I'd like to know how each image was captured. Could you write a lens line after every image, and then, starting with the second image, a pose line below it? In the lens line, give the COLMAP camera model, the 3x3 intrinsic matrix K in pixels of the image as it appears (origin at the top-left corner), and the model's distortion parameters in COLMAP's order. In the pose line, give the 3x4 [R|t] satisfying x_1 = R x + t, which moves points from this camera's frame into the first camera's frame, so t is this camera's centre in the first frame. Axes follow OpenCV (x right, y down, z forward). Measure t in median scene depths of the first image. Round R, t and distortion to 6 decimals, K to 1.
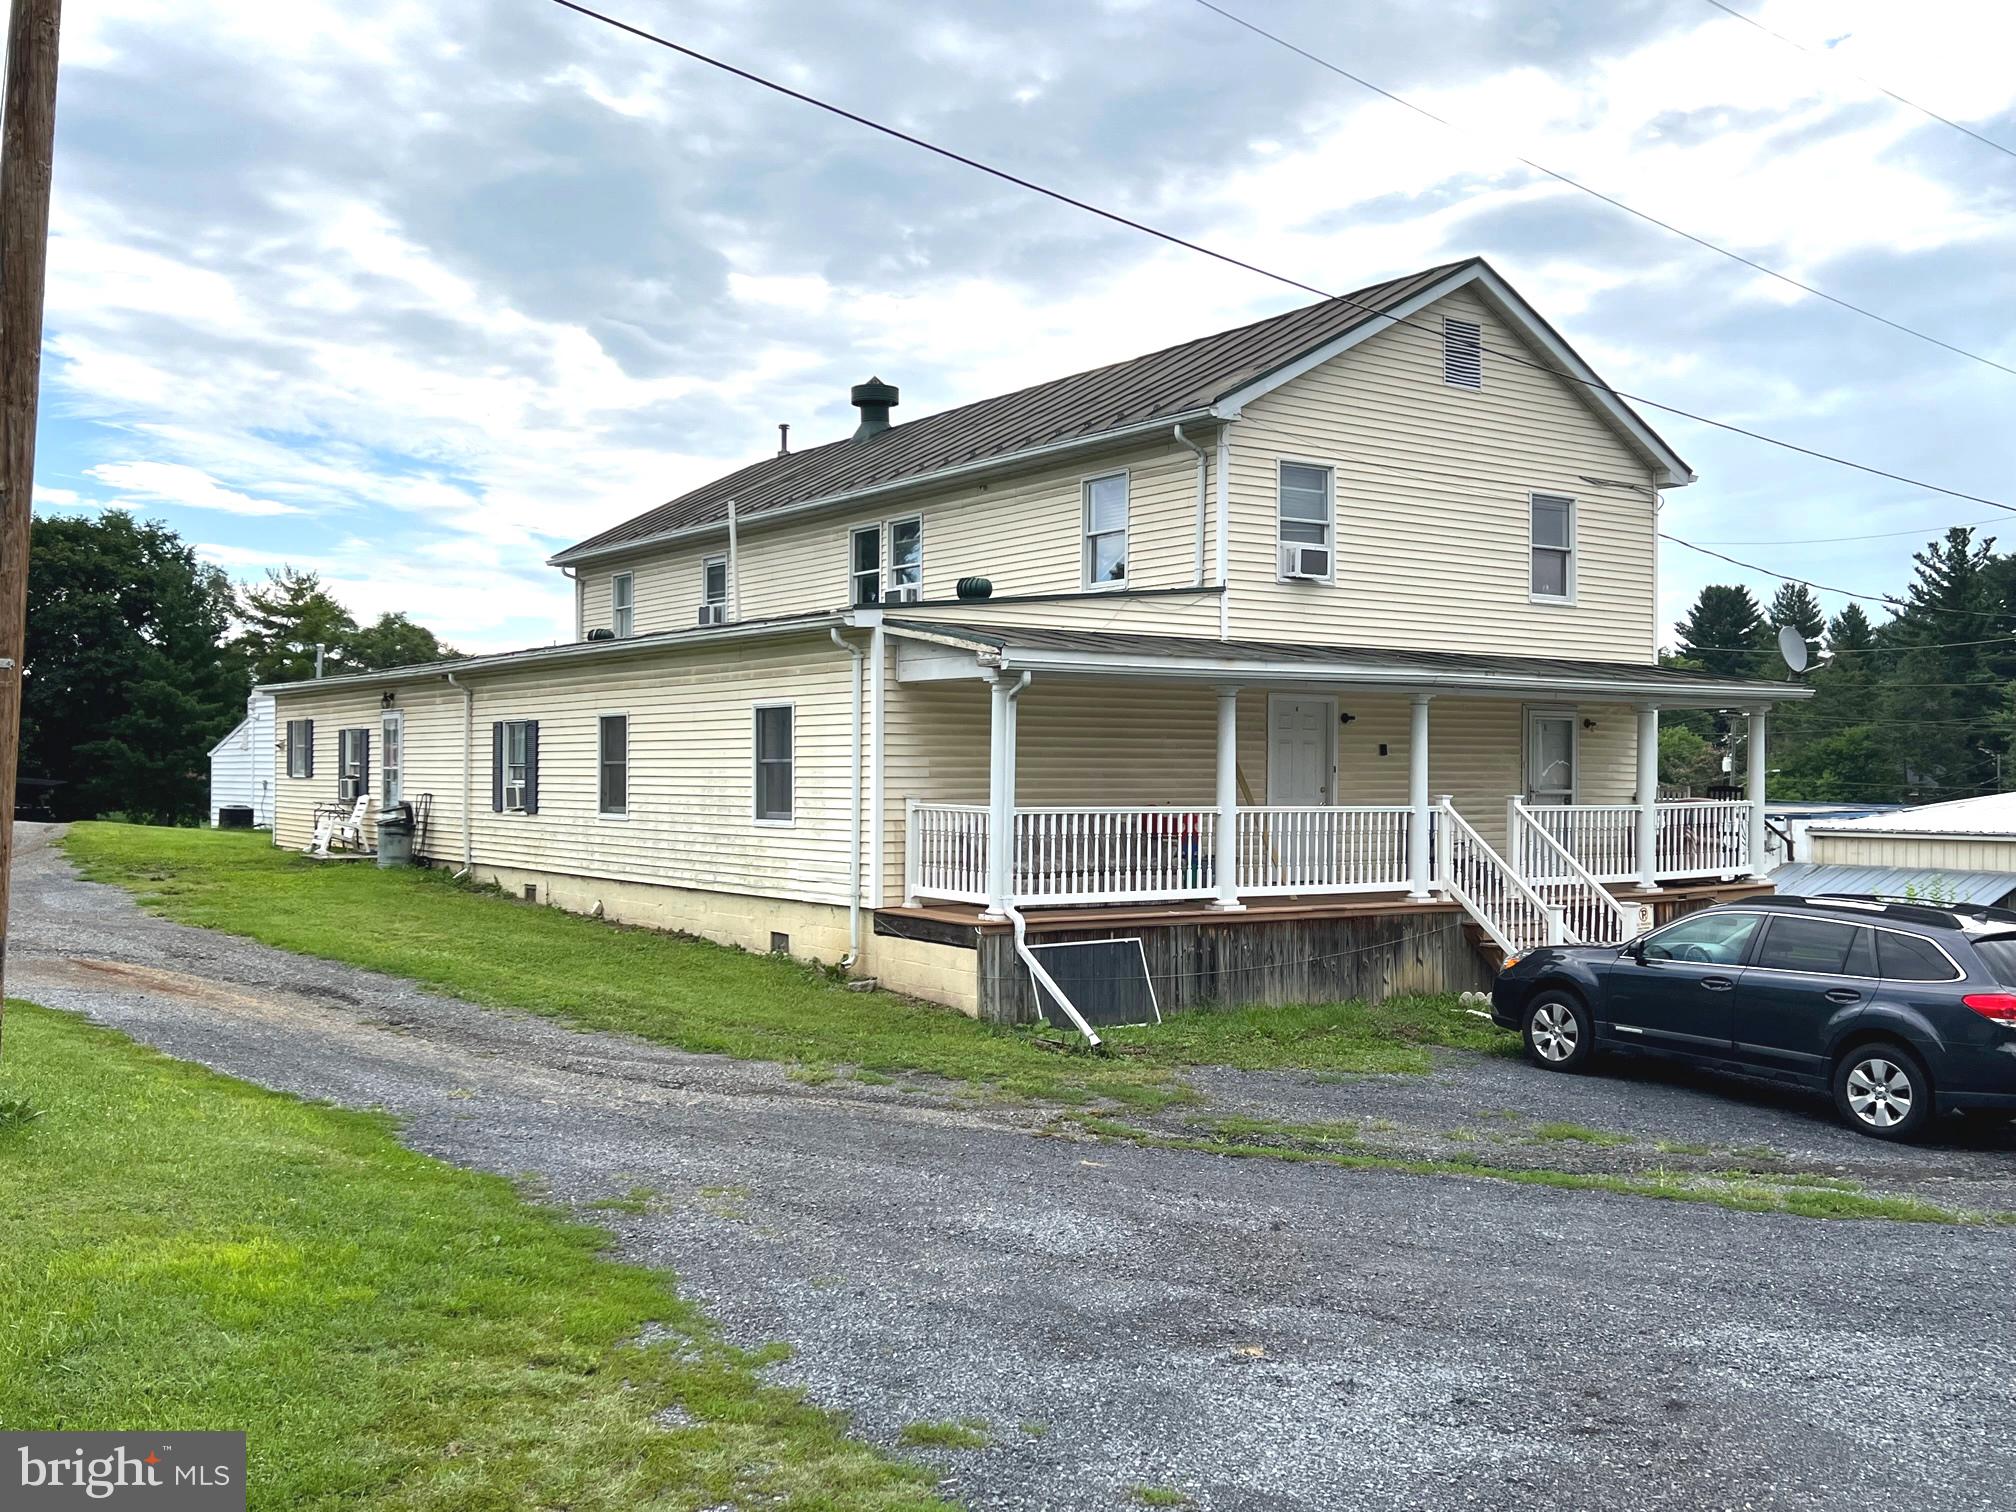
lens RADIAL K [[1873.3, 0, 997.2], [0, 1873.3, 760.9], [0, 0, 1]] dist [0.043225, 0.000000]
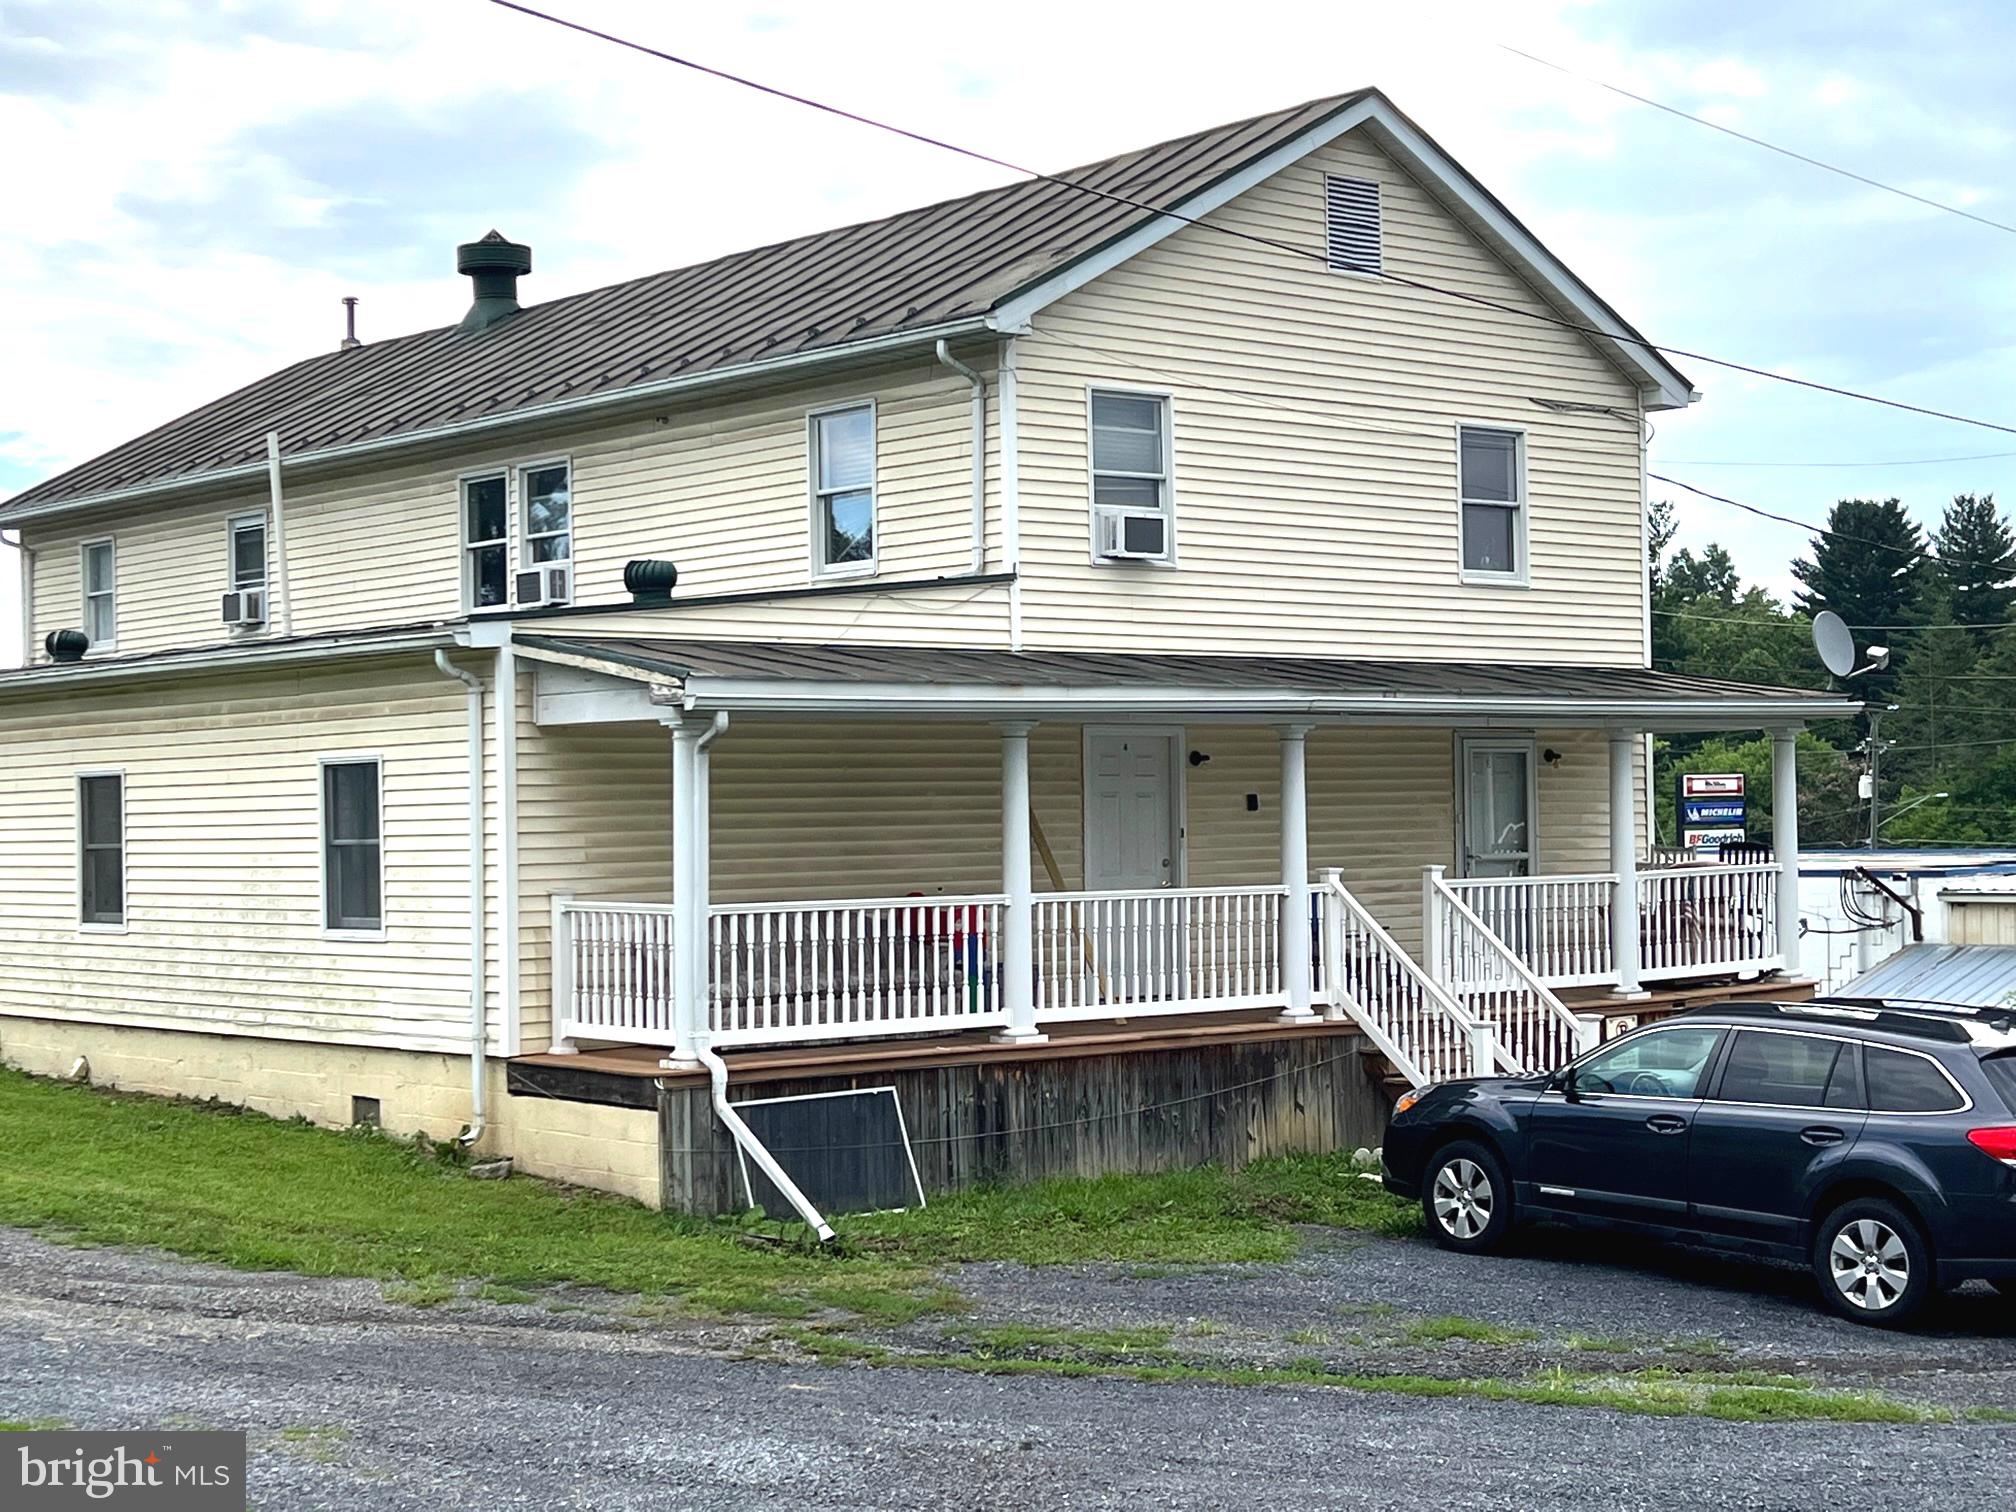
lens RADIAL K [[3090.7, 0, 1026.4], [0, 3090.7, 763.7], [0, 0, 1]] dist [0.097201, 0.000000]
pose [[0.994734, -0.019695, 0.100579, 0.010190], [0.020817, 0.999732, -0.010120, -0.011613], [-0.100353, 0.012160, 0.994878, -0.136439]]
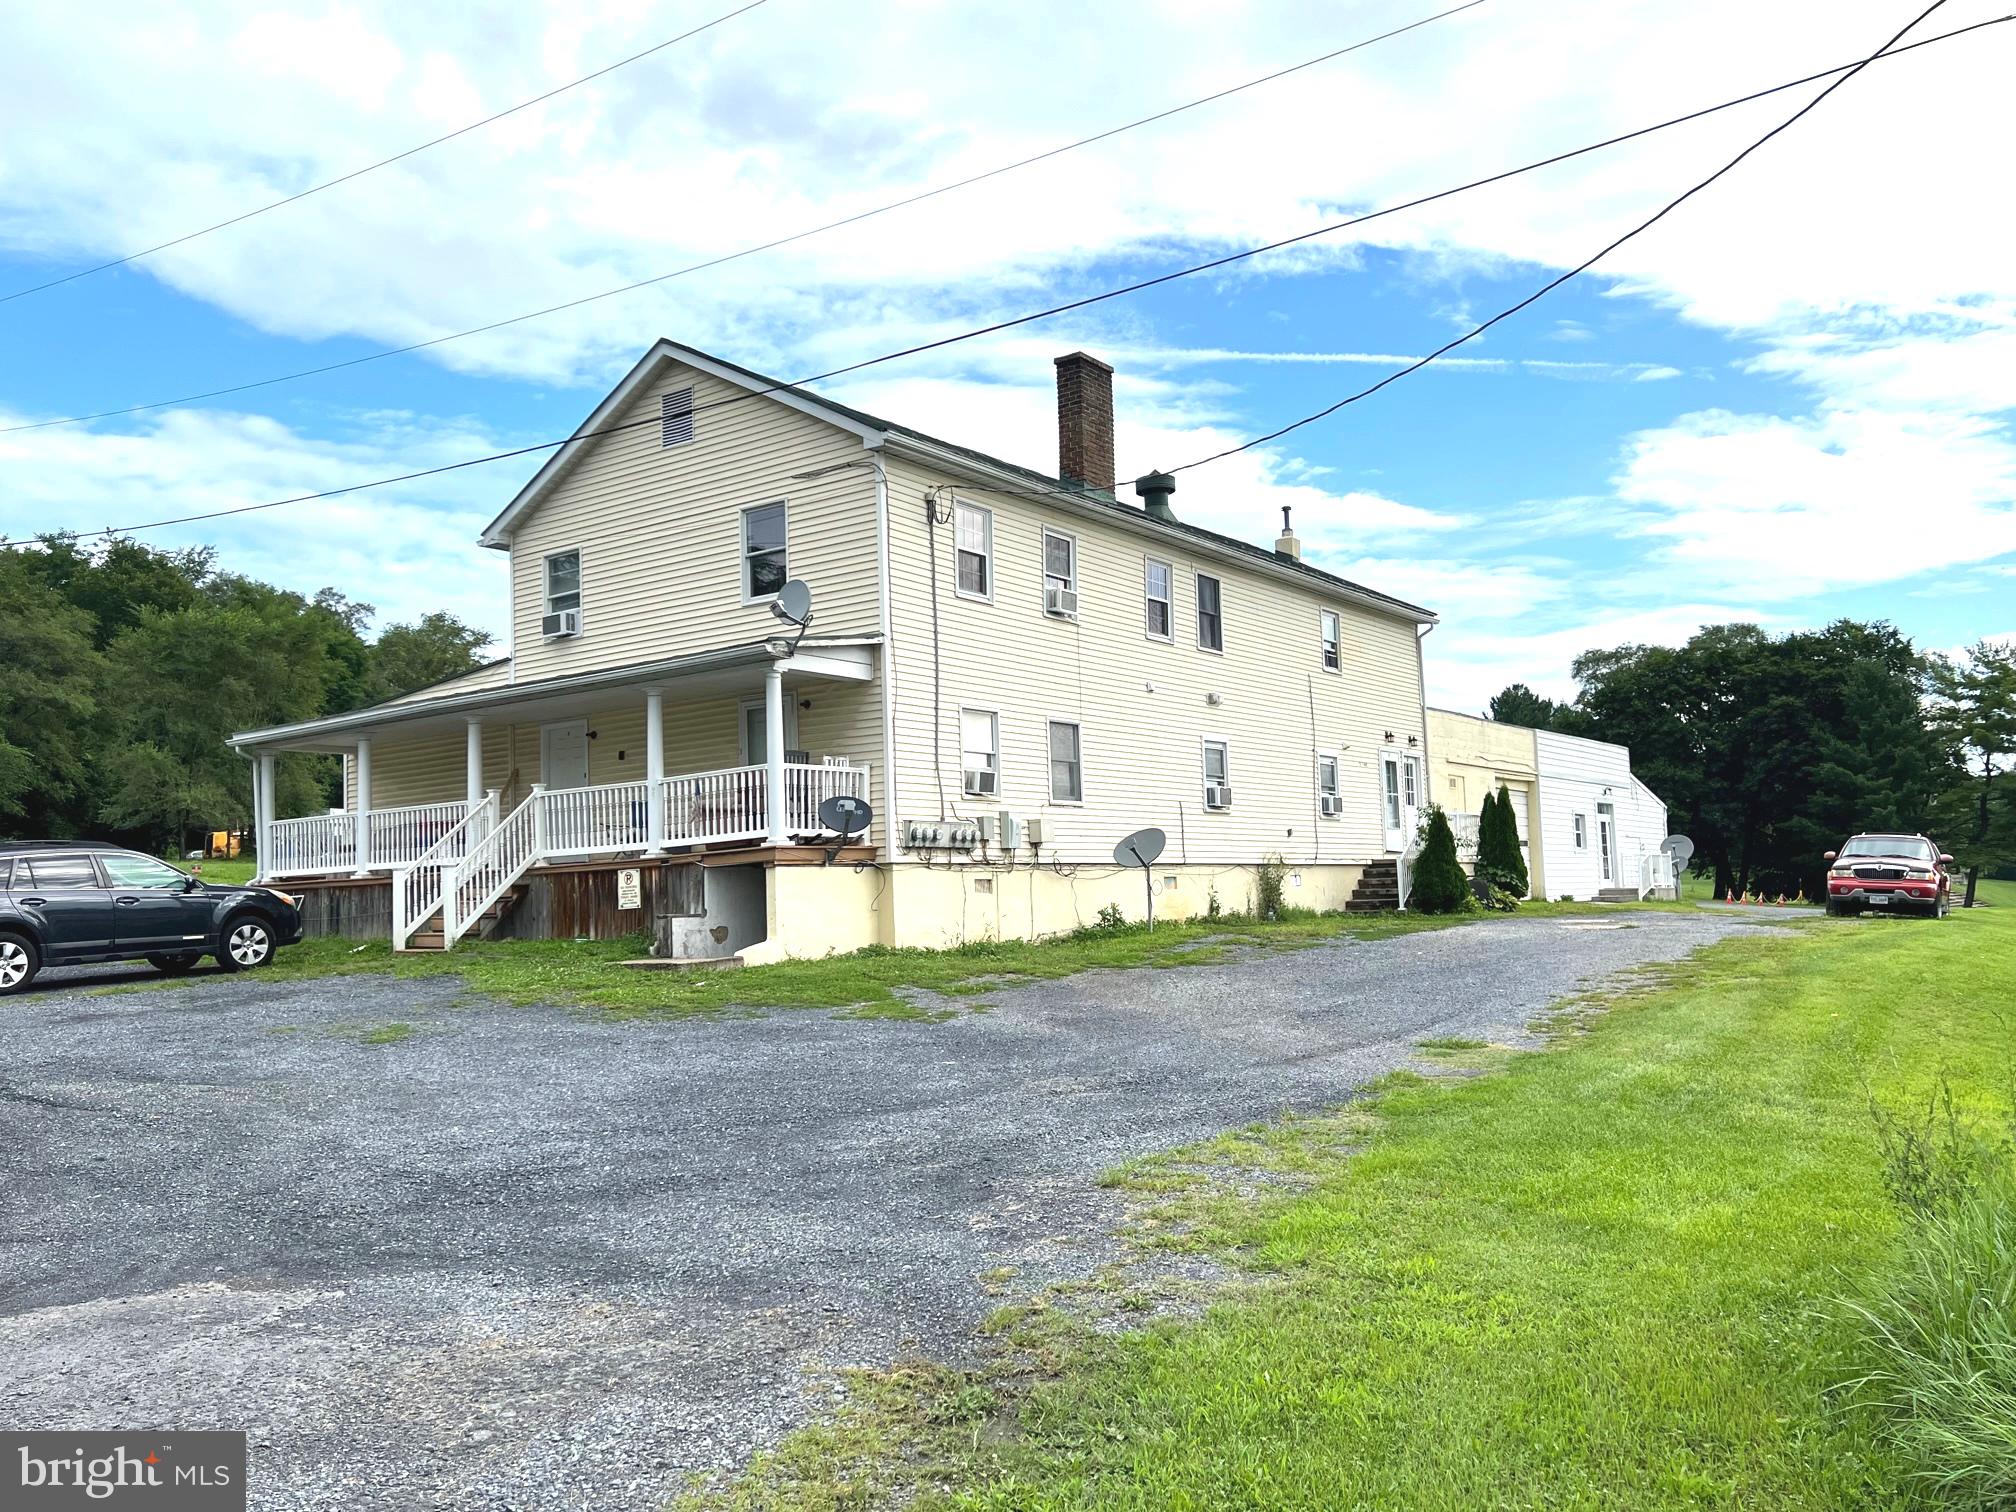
lens RADIAL K [[1583.3, 0, 1009.6], [0, 1583.3, 755.2], [0, 0, 1]] dist [0.029879, 0.001502]
pose [[0.341889, -0.104320, -0.933932, 1.422323], [0.042238, 0.994521, -0.095626, 0.117677], [0.938791, -0.006754, 0.344422, 0.975963]]
